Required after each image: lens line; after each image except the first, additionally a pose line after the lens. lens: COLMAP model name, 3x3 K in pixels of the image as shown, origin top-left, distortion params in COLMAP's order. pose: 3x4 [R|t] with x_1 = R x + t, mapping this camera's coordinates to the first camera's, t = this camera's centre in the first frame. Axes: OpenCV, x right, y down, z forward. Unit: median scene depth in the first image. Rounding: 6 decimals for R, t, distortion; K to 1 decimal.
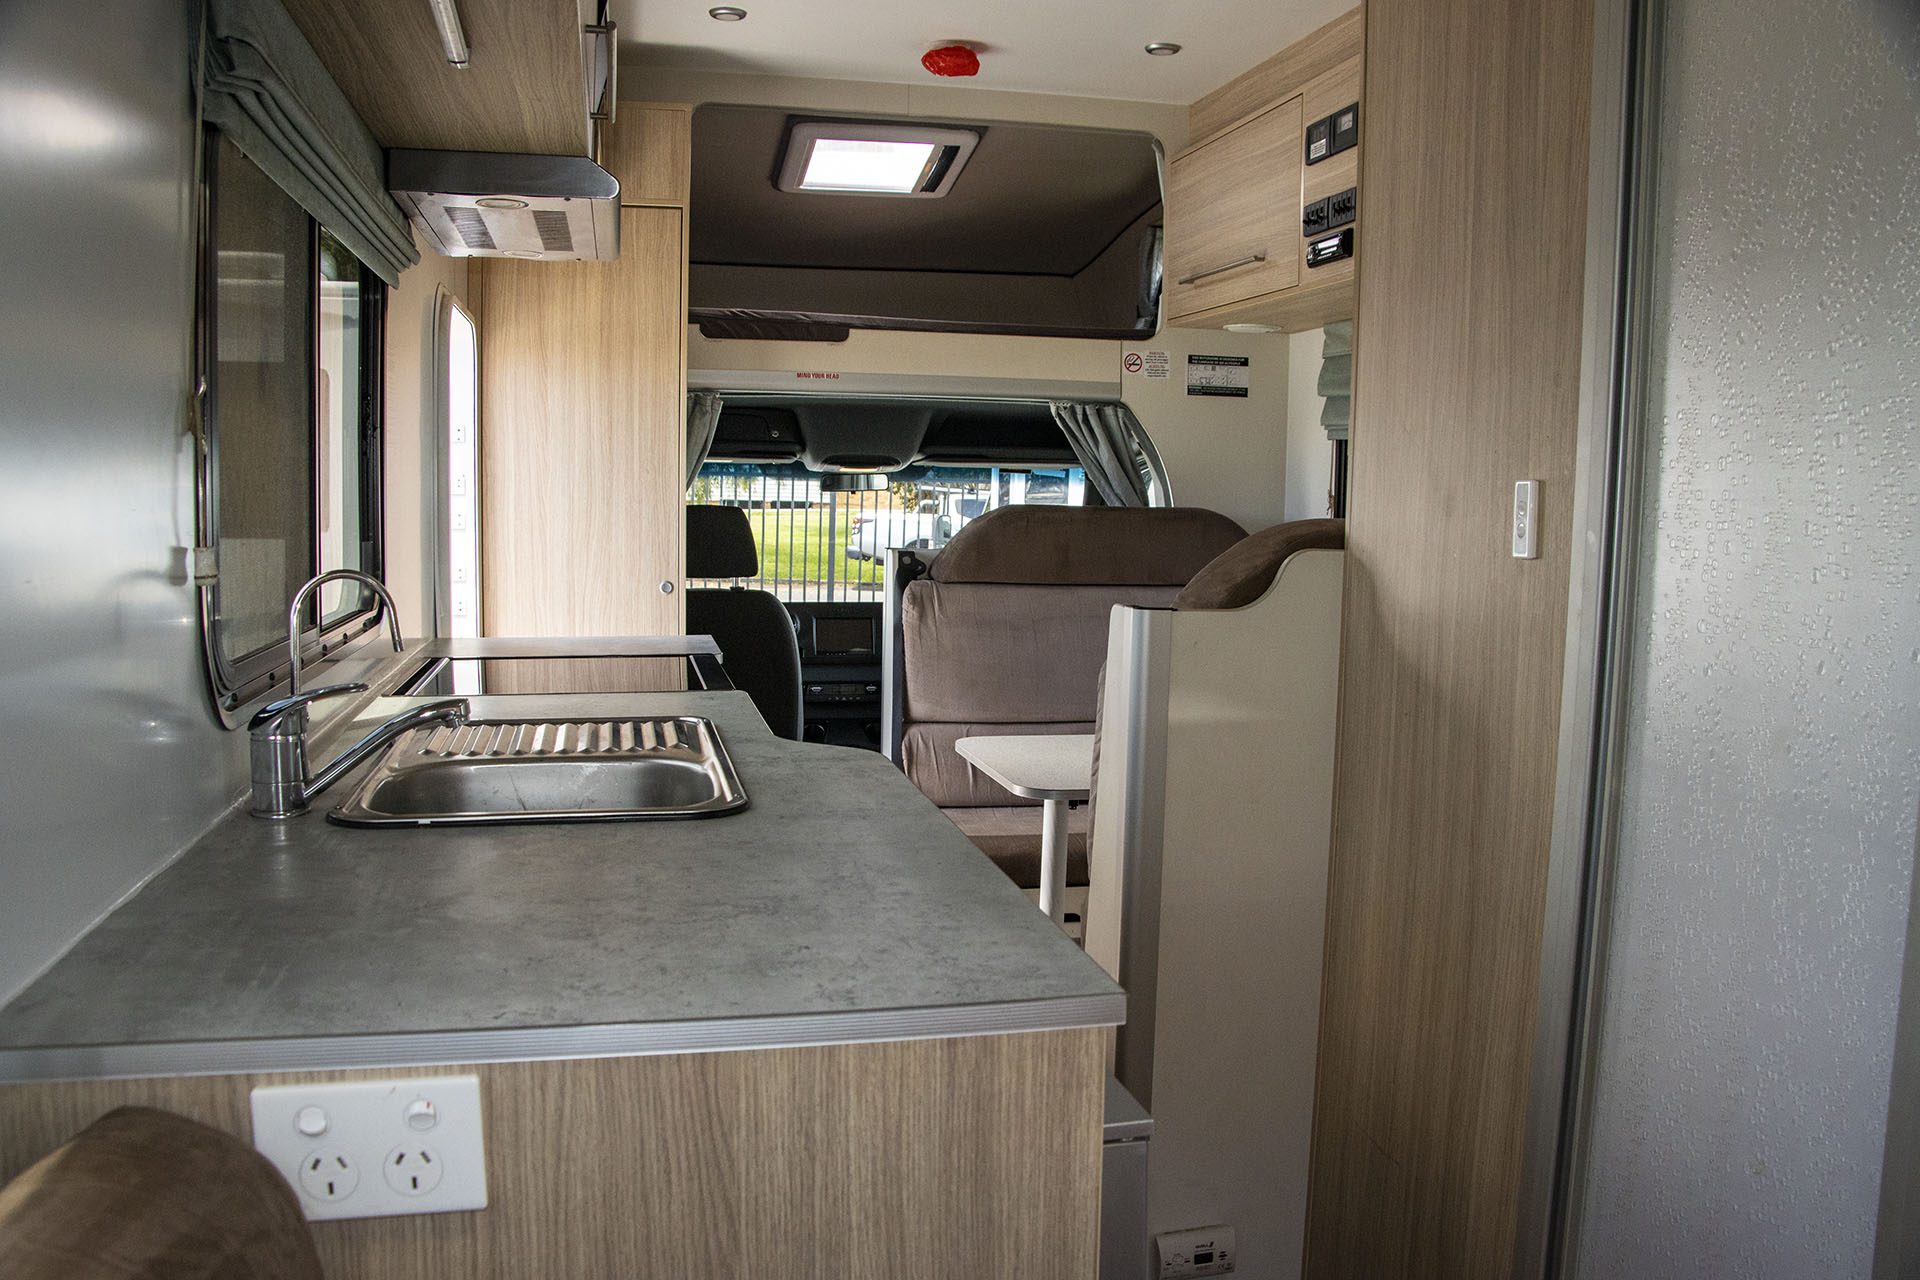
lens RADIAL K [[1651.3, 0, 951.3], [0, 1651.3, 664.6], [0, 0, 1]] dist [-0.182362, 0.135335]
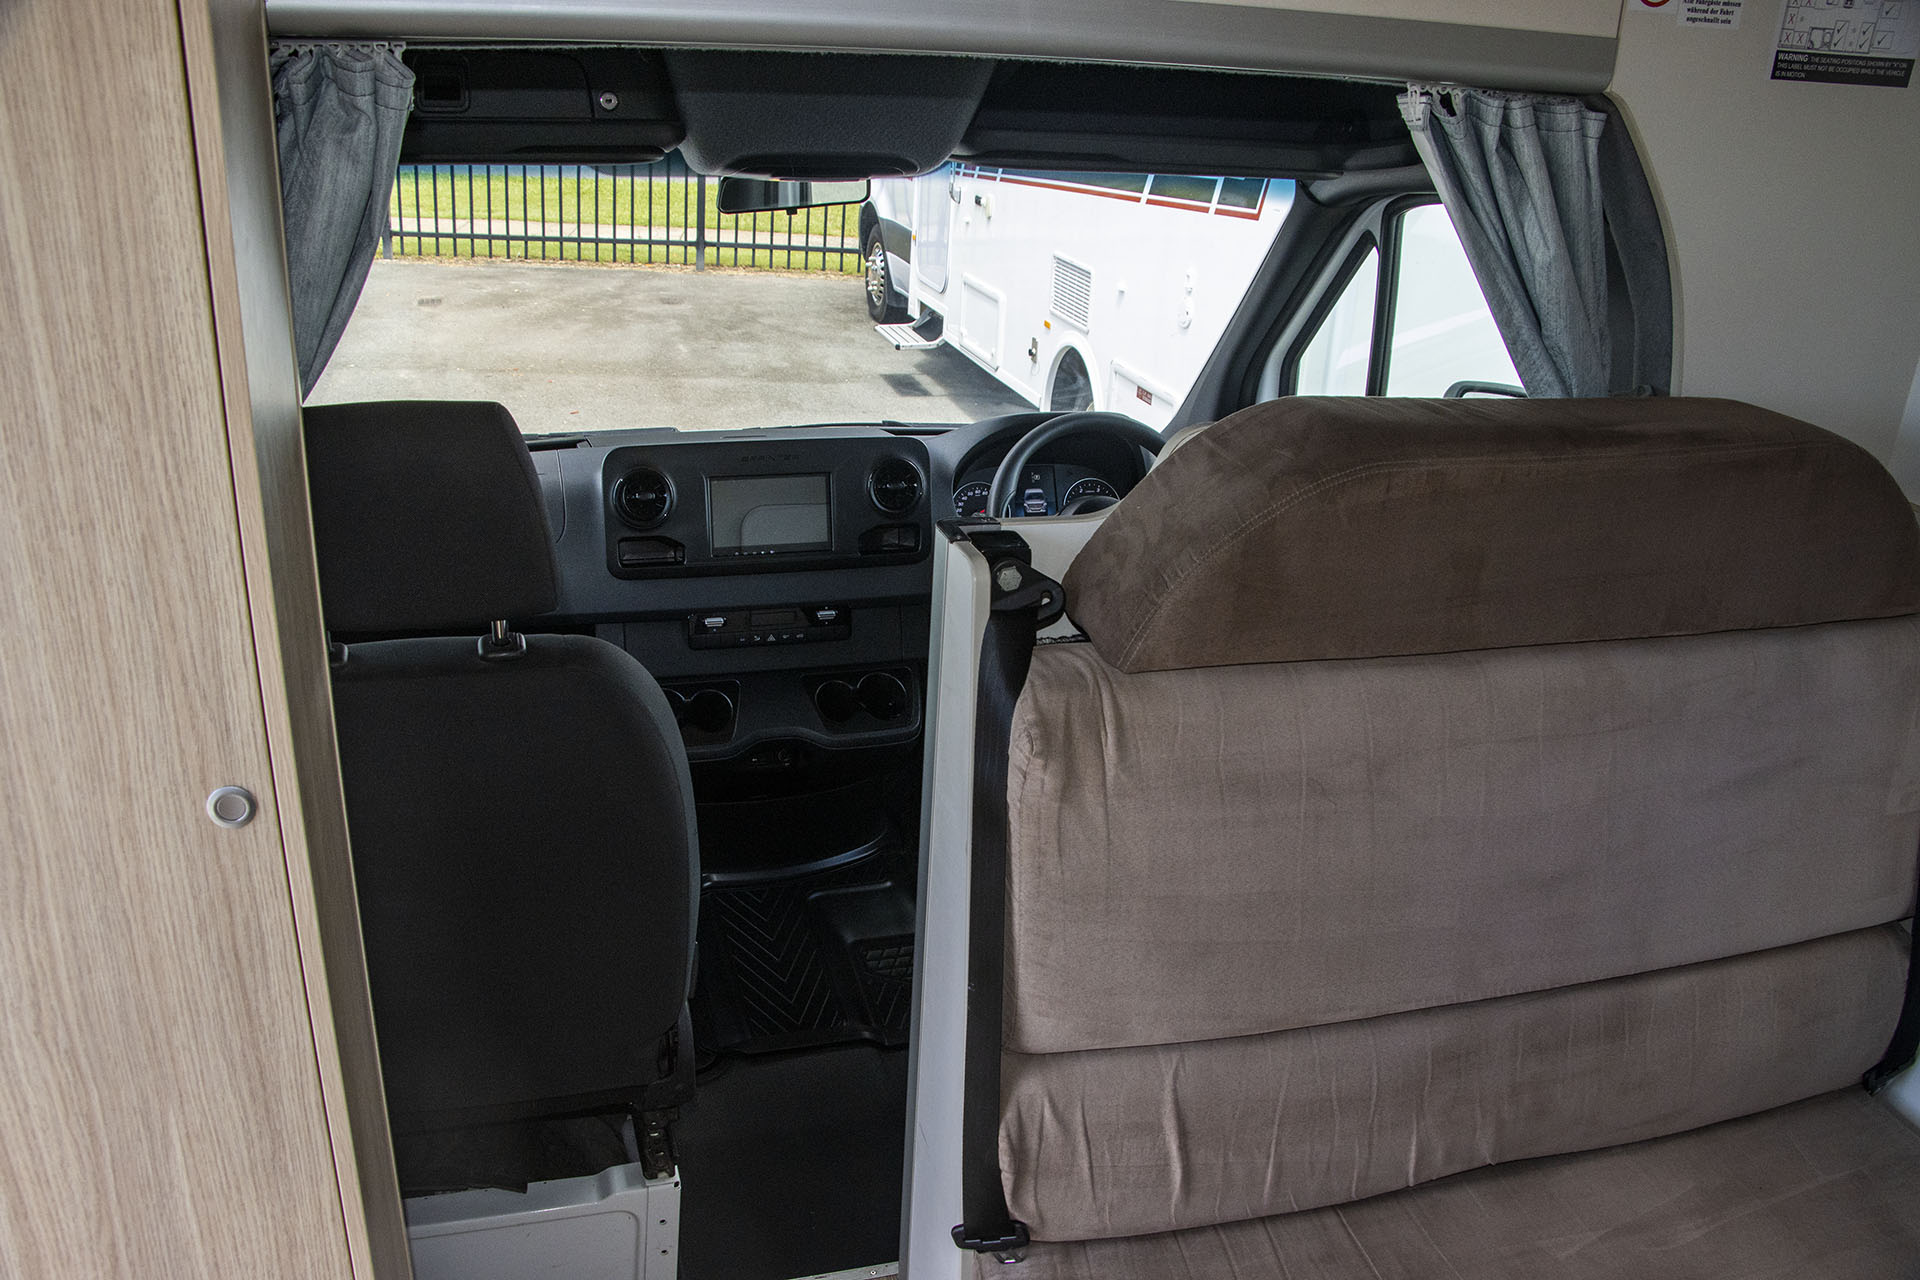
lens RADIAL K [[1591.2, 0, 956.2], [0, 1591.2, 672.1], [0, 0, 1]] dist [-0.158297, 0.127628]
pose [[0.995577, -0.003481, 0.093882, -0.065811], [-0.025153, 0.952955, 0.302068, -0.137963], [-0.090516, -0.303093, 0.948652, 0.665874]]
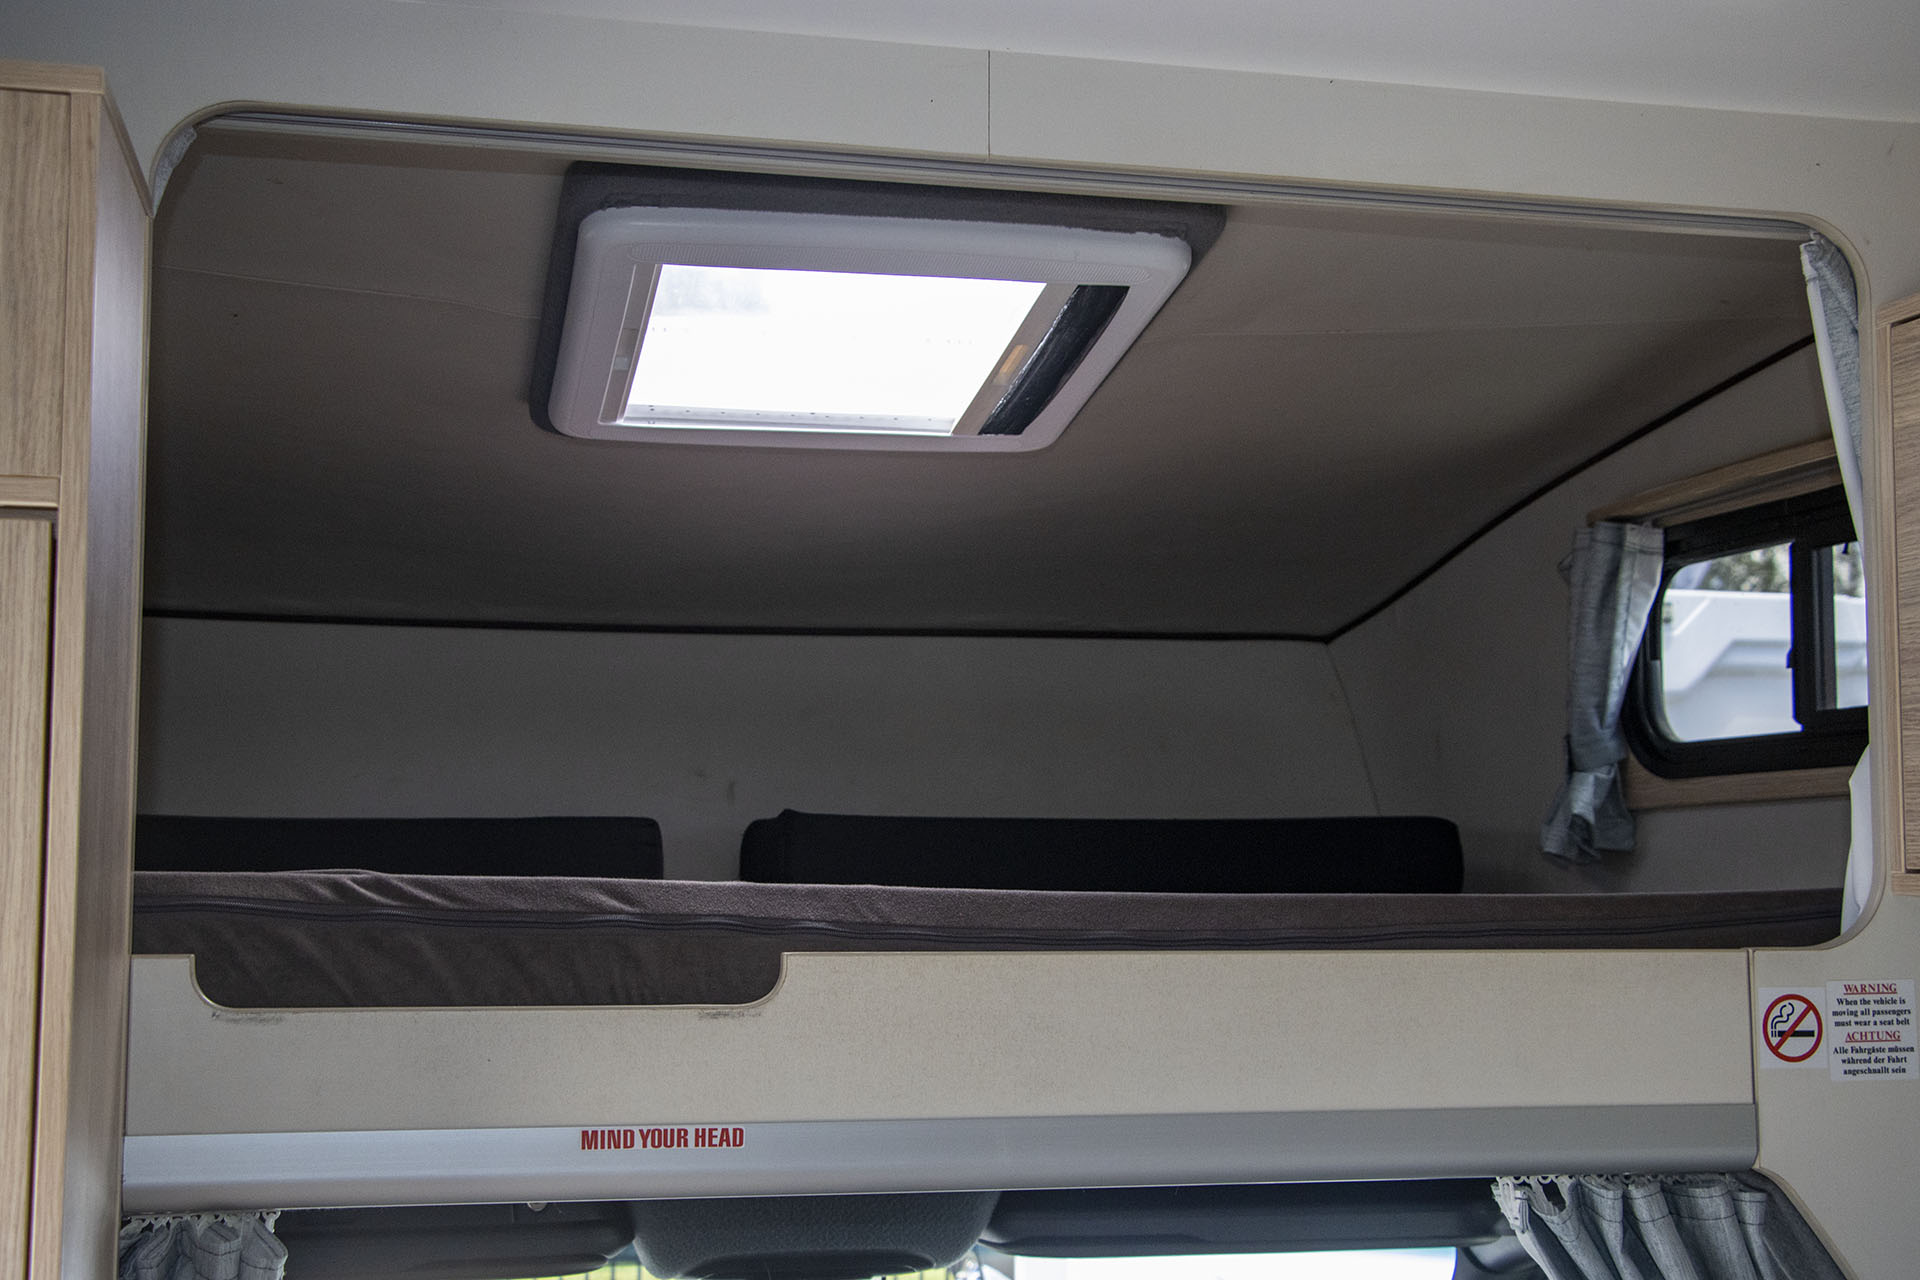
lens RADIAL K [[2445.5, 0, 952.7], [0, 2445.5, 679.8], [0, 0, 1]] dist [0.022111, 0.053447]
pose [[0.999484, -0.014246, 0.028776, -0.043689], [0.019097, 0.984194, -0.176062, -0.171527], [-0.025813, 0.176521, 0.983958, 0.579482]]
